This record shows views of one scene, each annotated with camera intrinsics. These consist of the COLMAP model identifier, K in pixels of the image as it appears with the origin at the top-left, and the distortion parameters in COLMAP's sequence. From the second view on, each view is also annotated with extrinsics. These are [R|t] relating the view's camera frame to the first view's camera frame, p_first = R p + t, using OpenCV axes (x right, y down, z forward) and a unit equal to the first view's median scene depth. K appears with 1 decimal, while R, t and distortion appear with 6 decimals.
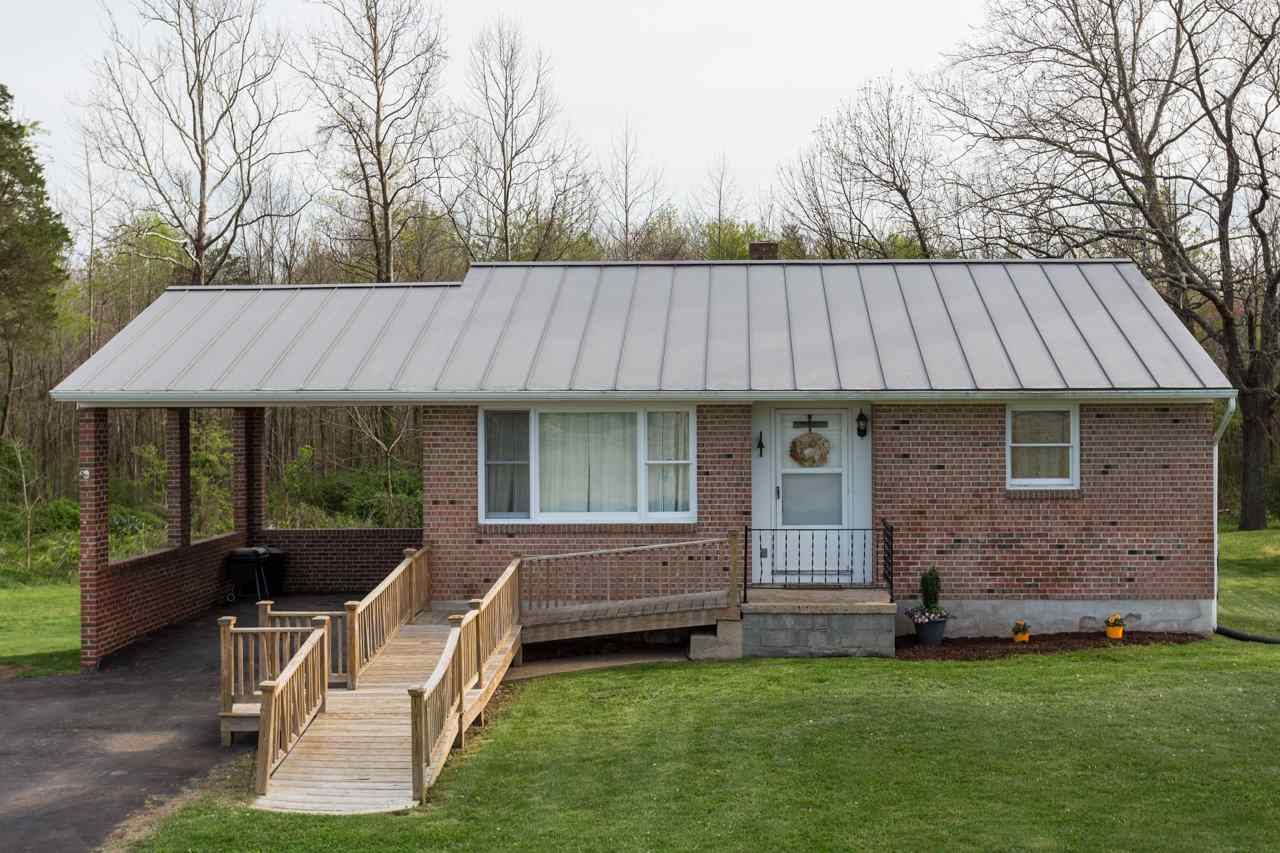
lens RADIAL K [[1721.2, 0, 619.8], [0, 1721.2, 387.9], [0, 0, 1]] dist [0.015901, 0.007400]
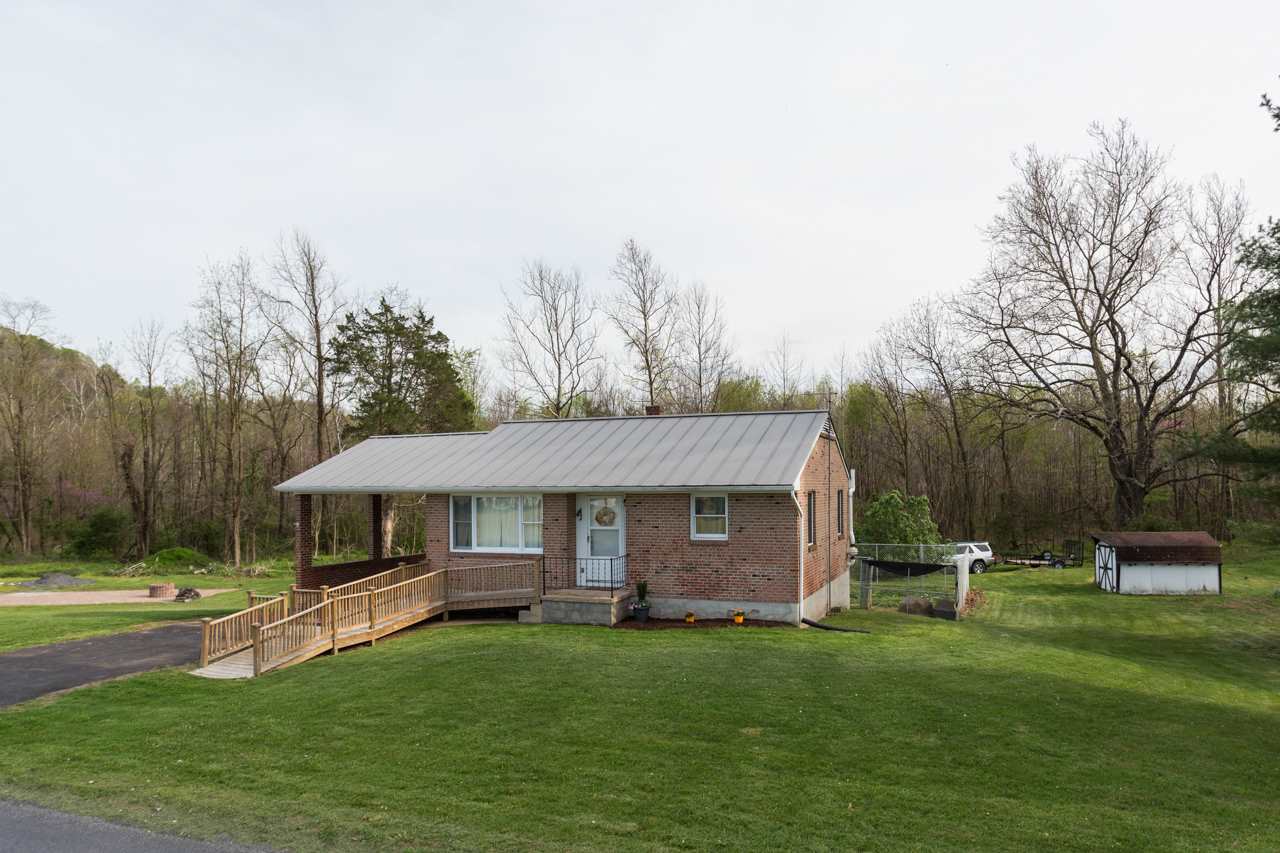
lens RADIAL K [[948.6, 0, 598.1], [0, 948.6, 467.6], [0, 0, 1]] dist [0.000007, 0.004682]
pose [[0.932307, -0.009374, -0.361547, 0.501747], [0.006520, 0.999937, -0.009112, -0.009997], [0.361610, 0.006138, 0.932309, 0.011765]]
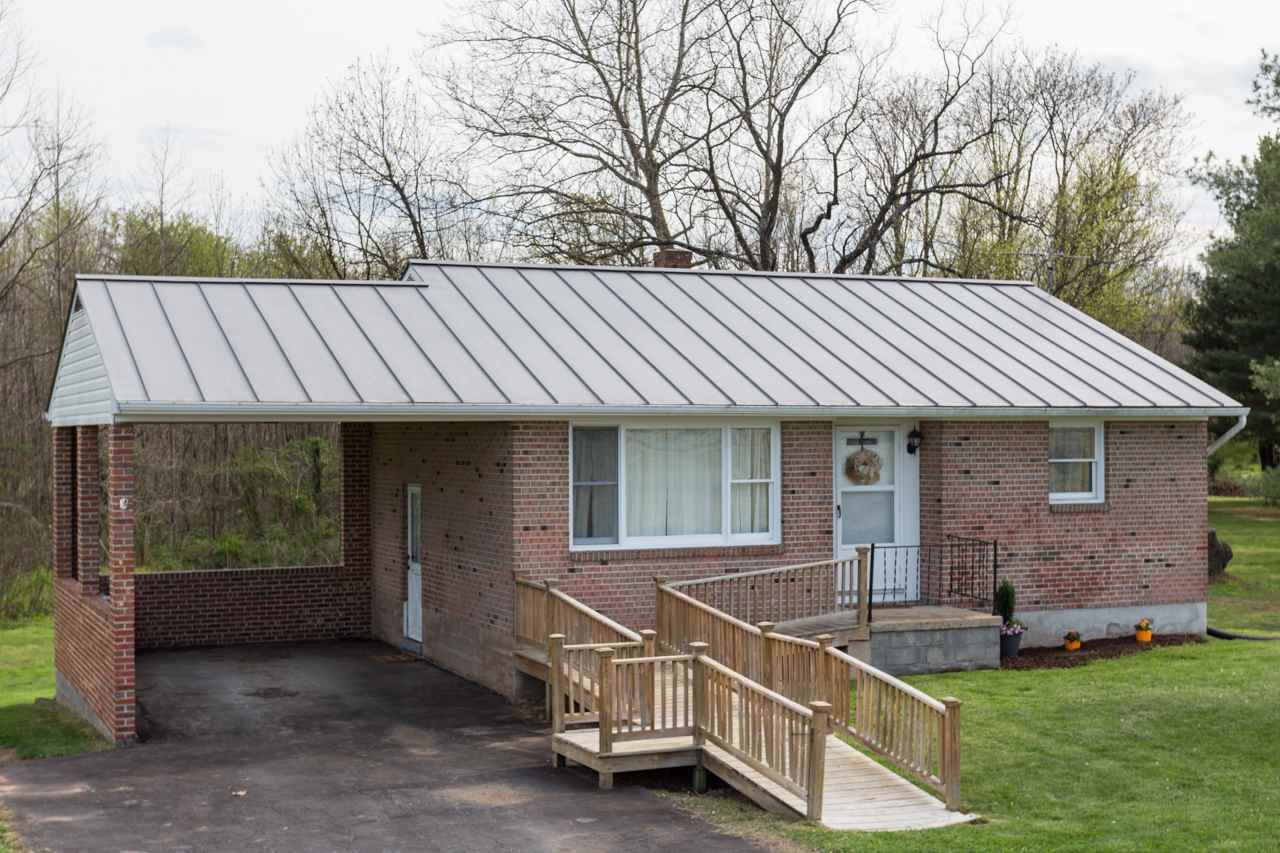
lens RADIAL K [[2051.9, 0, 640.0], [0, 2051.9, 426.5], [0, 0, 1]] dist [0.024819, 0.056258]
pose [[0.886337, 0.001874, 0.463036, -0.562603], [-0.005033, 0.999972, 0.005586, 0.007039], [-0.463012, -0.007282, 0.886322, 0.022311]]
